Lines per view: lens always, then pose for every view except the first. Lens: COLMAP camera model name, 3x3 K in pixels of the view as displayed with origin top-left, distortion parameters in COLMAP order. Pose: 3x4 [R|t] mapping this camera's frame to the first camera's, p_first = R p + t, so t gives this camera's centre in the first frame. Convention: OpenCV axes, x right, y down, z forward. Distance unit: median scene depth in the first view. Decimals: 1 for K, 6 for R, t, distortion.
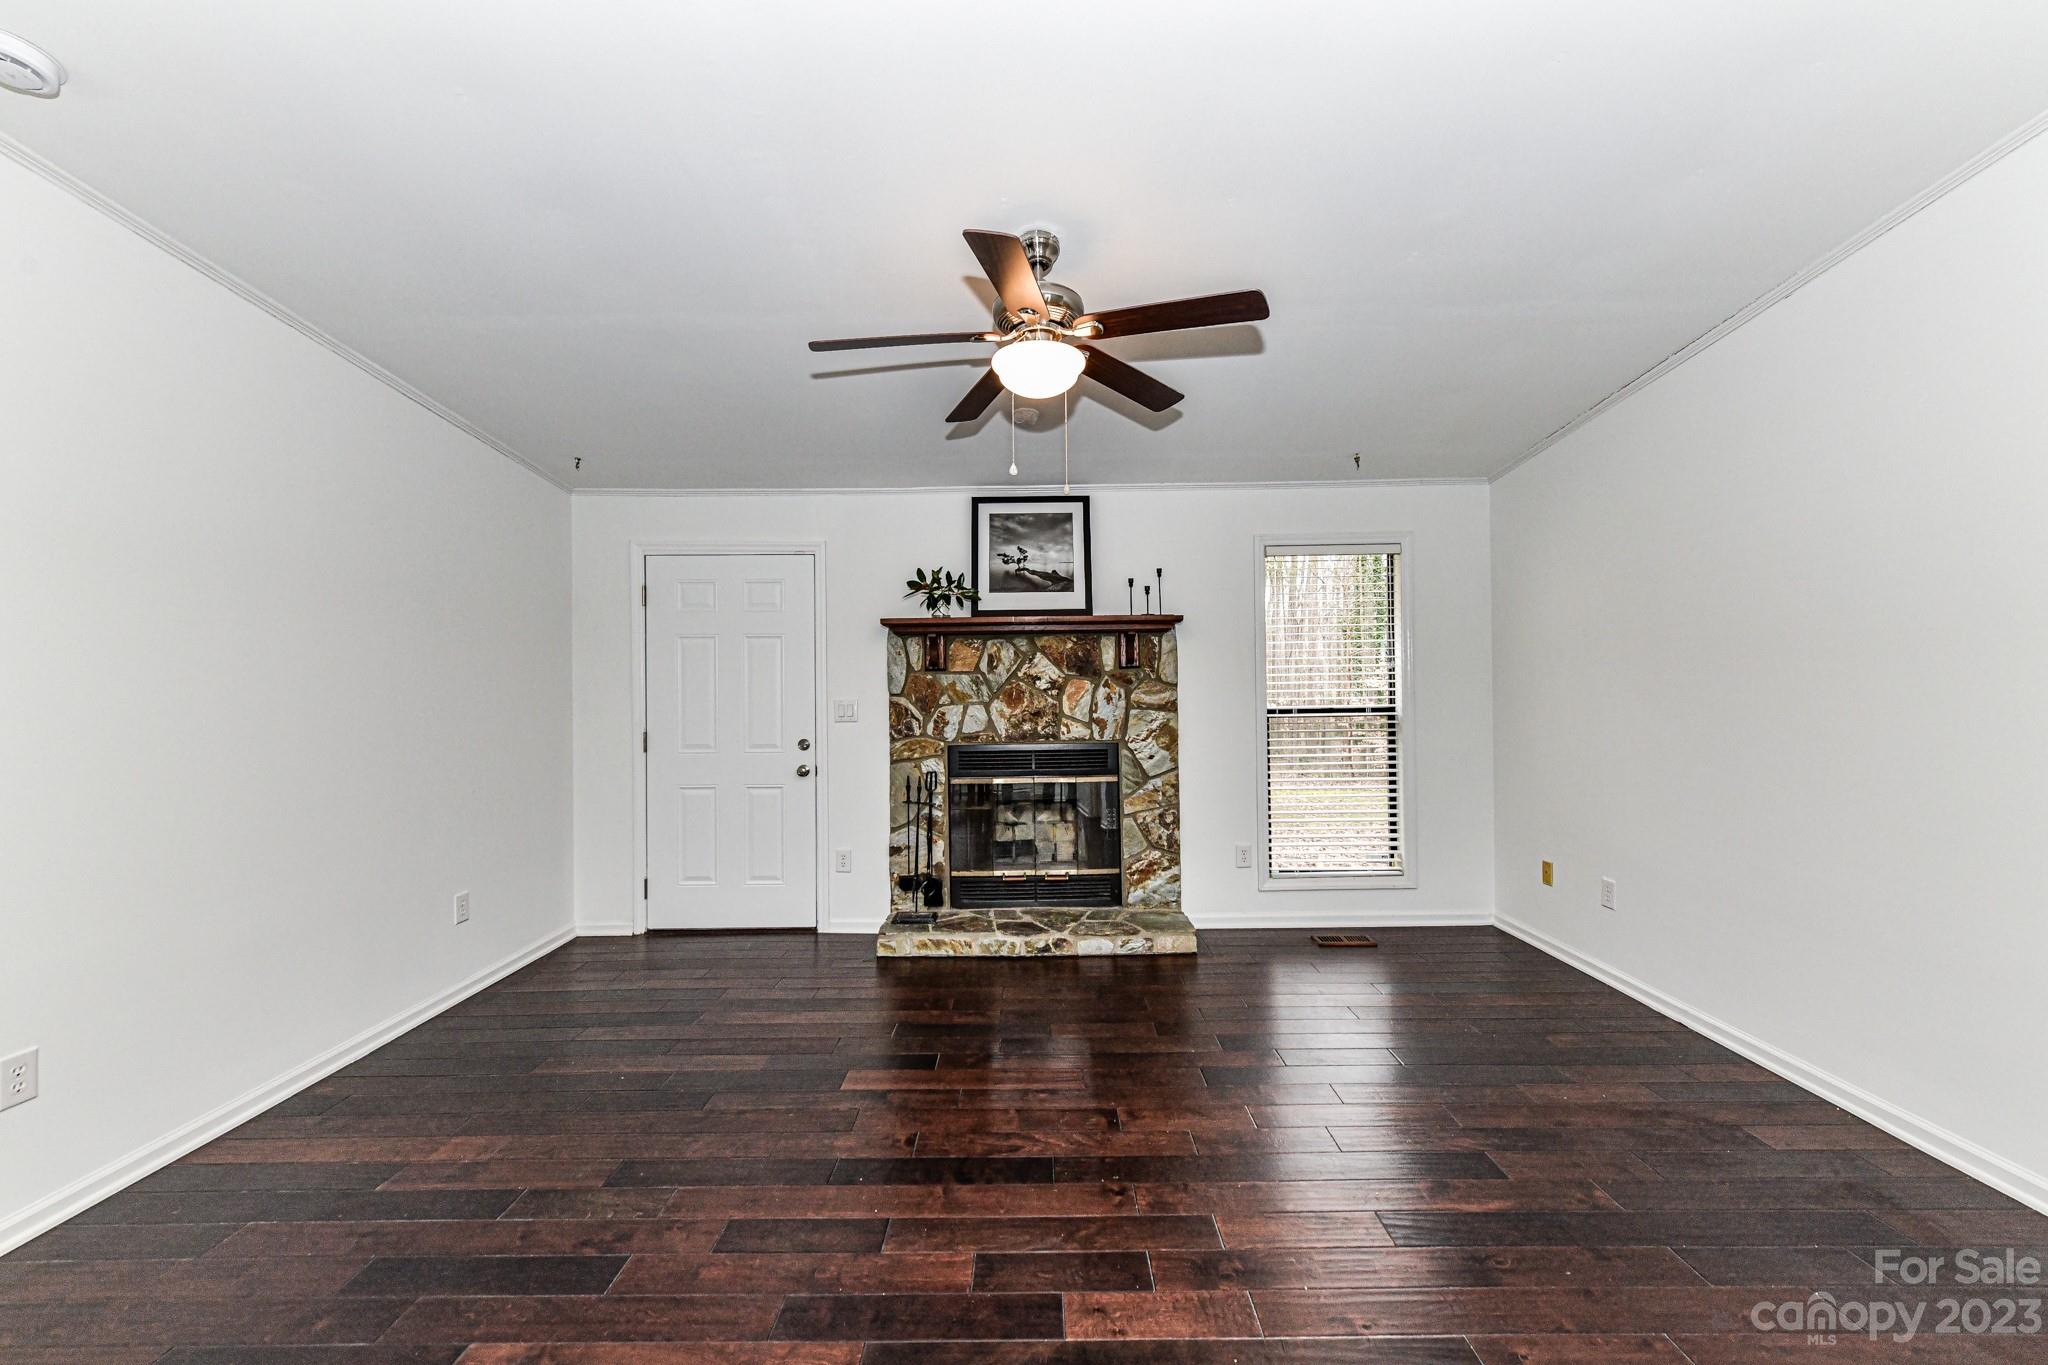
lens RADIAL K [[805.9, 0, 1020.6], [0, 805.9, 684.6], [0, 0, 1]] dist [0.003222, -0.000961]
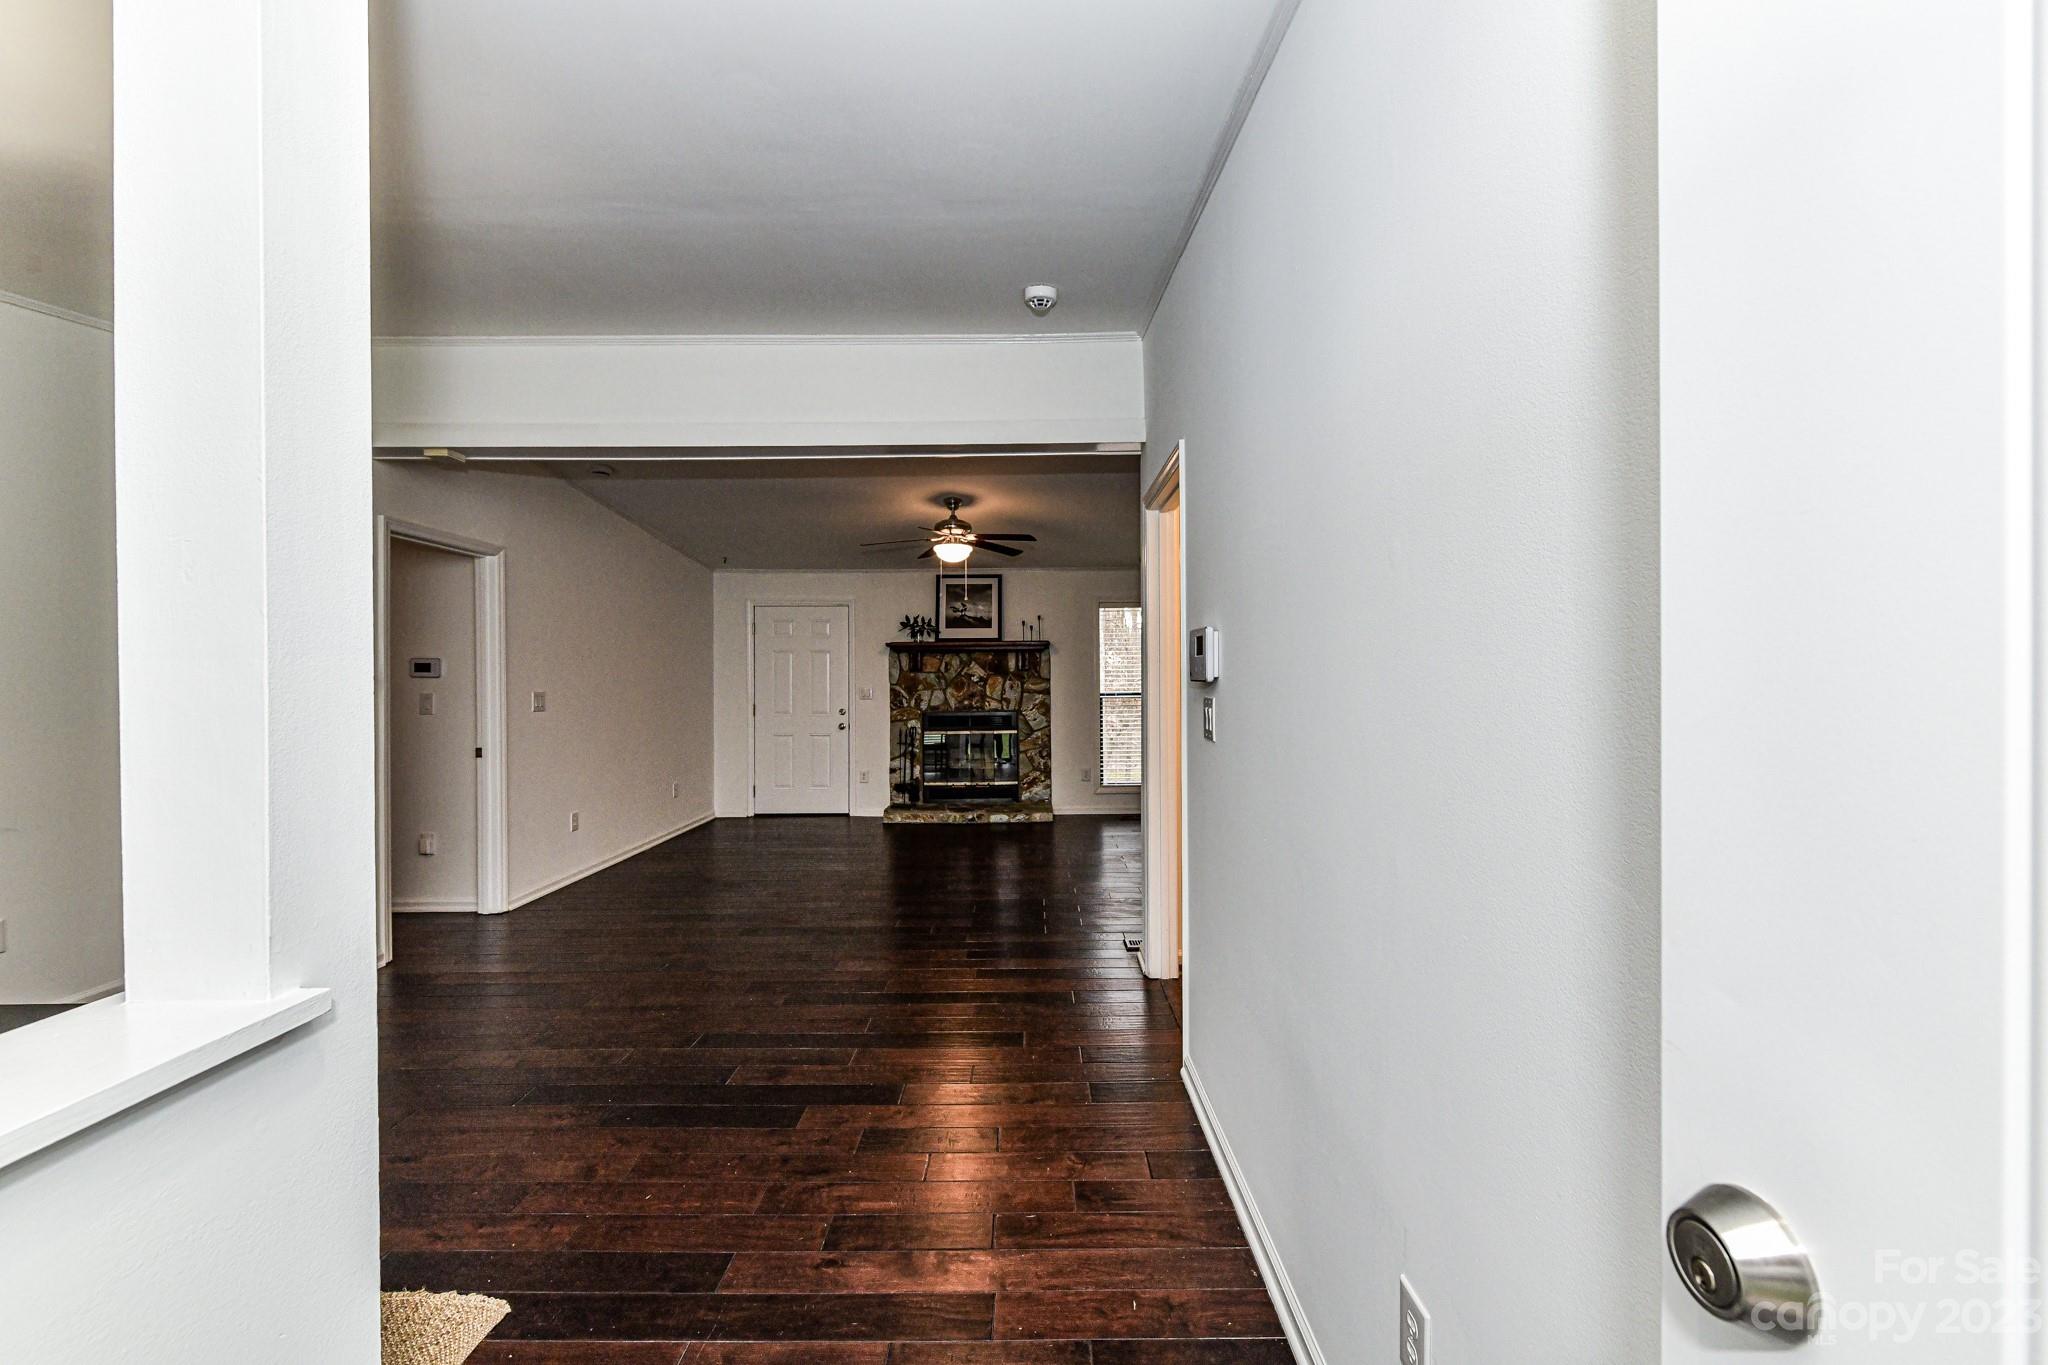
lens RADIAL K [[805.9, 0, 1026.8], [0, 805.9, 682.6], [0, 0, 1]] dist [0.003222, -0.000961]
pose [[0.999940, 0.005889, 0.009229, 0.126500], [-0.006041, 0.999845, 0.016532, -0.022956], [-0.009130, -0.016586, 0.999821, -0.806867]]
